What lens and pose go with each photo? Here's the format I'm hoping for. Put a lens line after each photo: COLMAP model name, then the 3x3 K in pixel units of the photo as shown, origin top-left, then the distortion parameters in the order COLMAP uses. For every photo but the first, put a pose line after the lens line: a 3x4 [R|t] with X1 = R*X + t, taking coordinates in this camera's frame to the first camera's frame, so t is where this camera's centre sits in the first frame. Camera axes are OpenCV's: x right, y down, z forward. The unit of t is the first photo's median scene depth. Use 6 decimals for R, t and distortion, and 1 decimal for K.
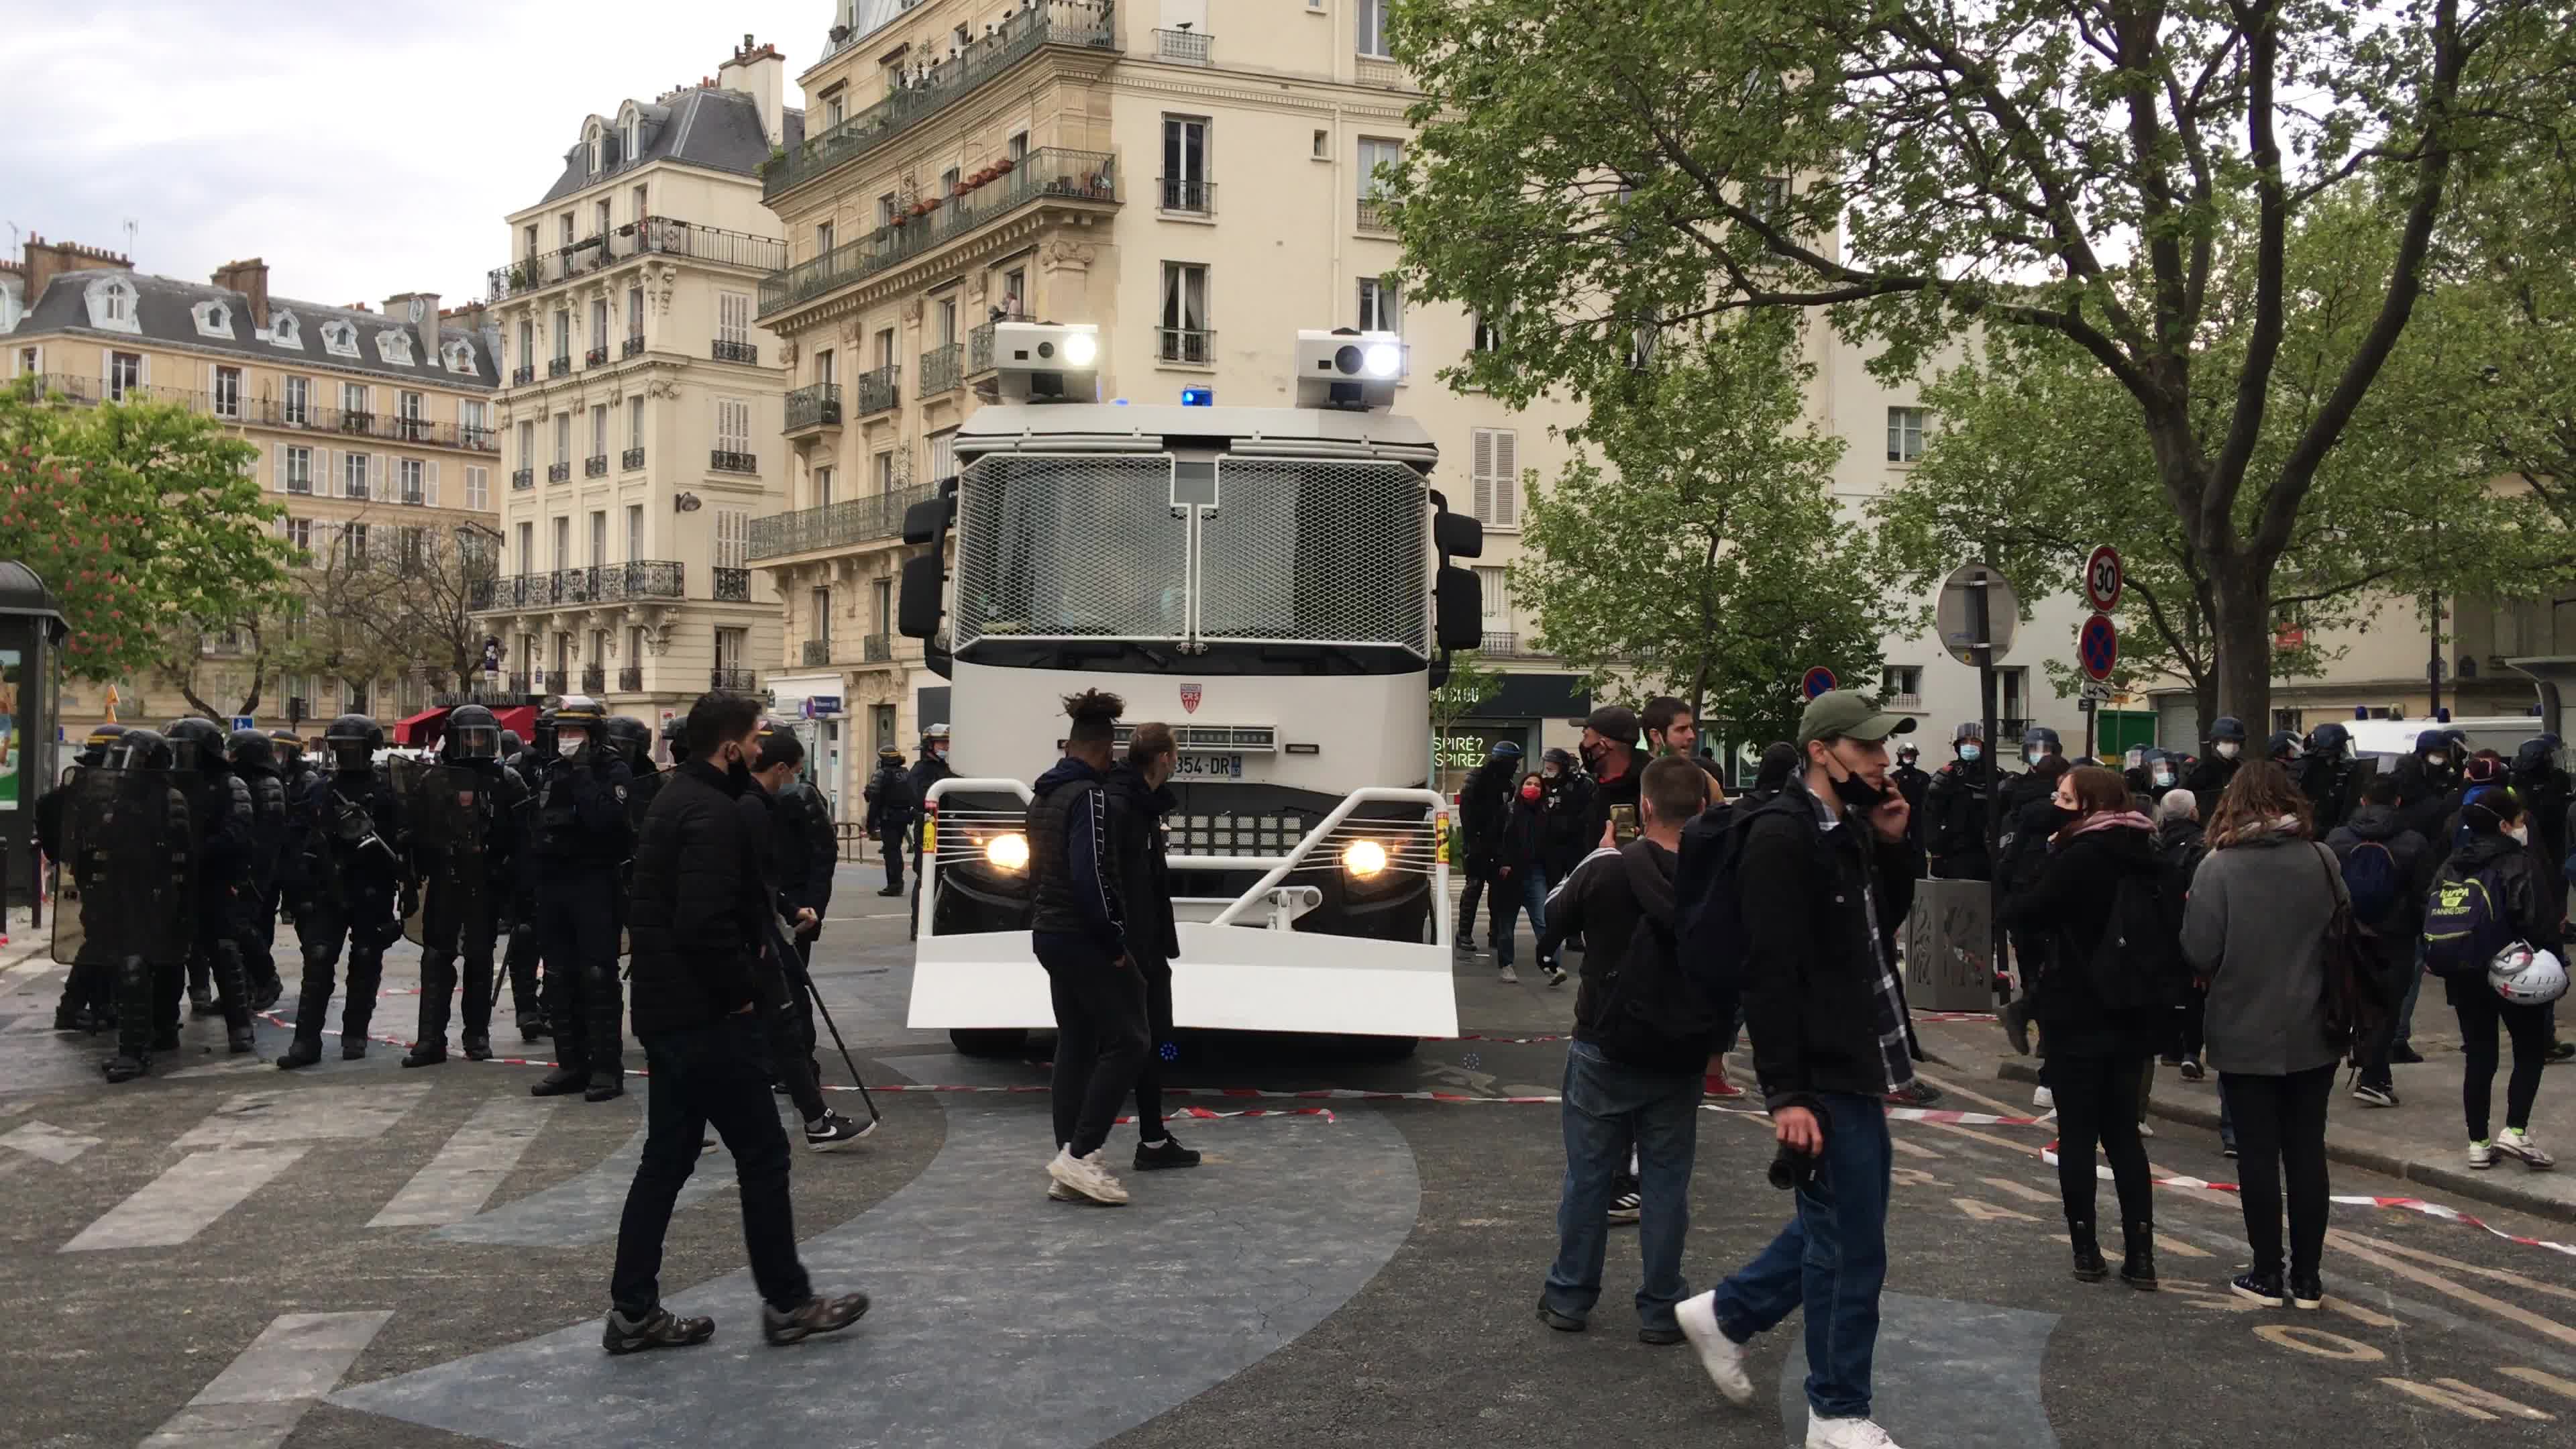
lens RADIAL K [[2369.1, 0, 1288.0], [0, 2369.1, 724.5], [0, 0, 1]] dist [0.117094, -0.157607]
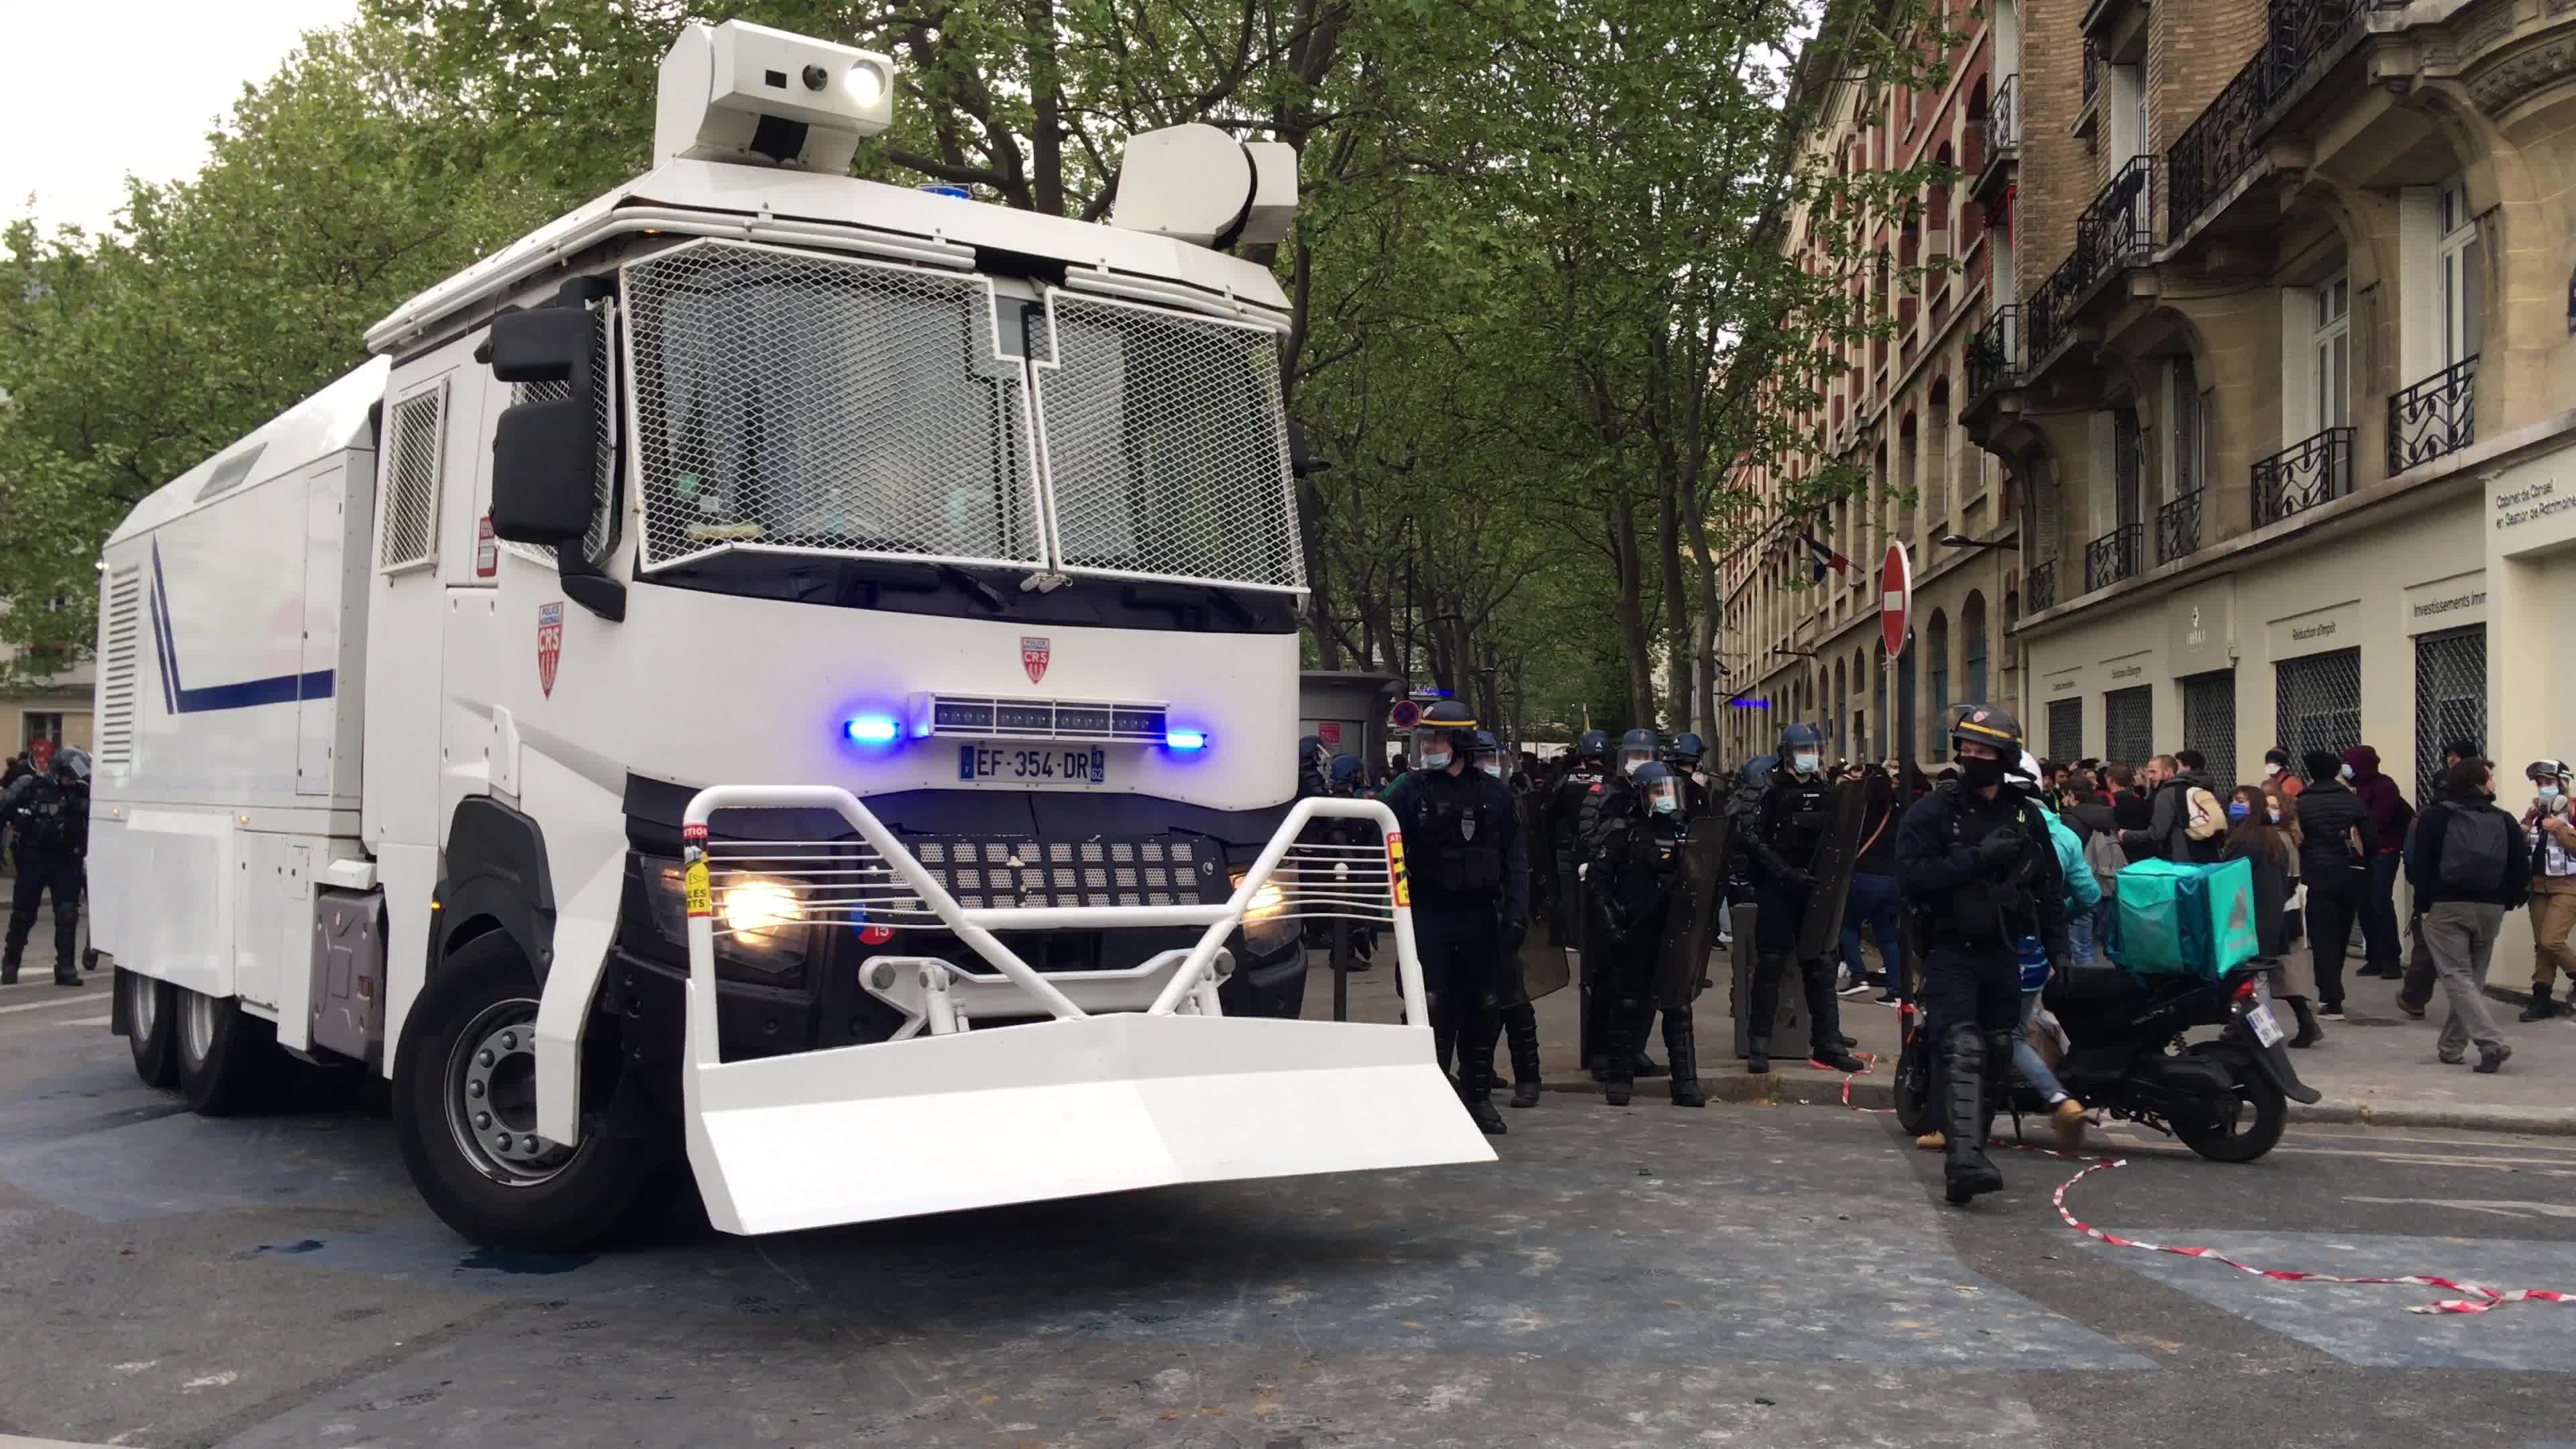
lens RADIAL K [[2369.1, 0, 1288.0], [0, 2369.1, 724.5], [0, 0, 1]] dist [0.117094, -0.157607]
pose [[0.813692, 0.011924, 0.581174, -0.360130], [-0.015319, 0.999882, 0.000933, 0.004650], [-0.581094, -0.009662, 0.813779, 0.436297]]
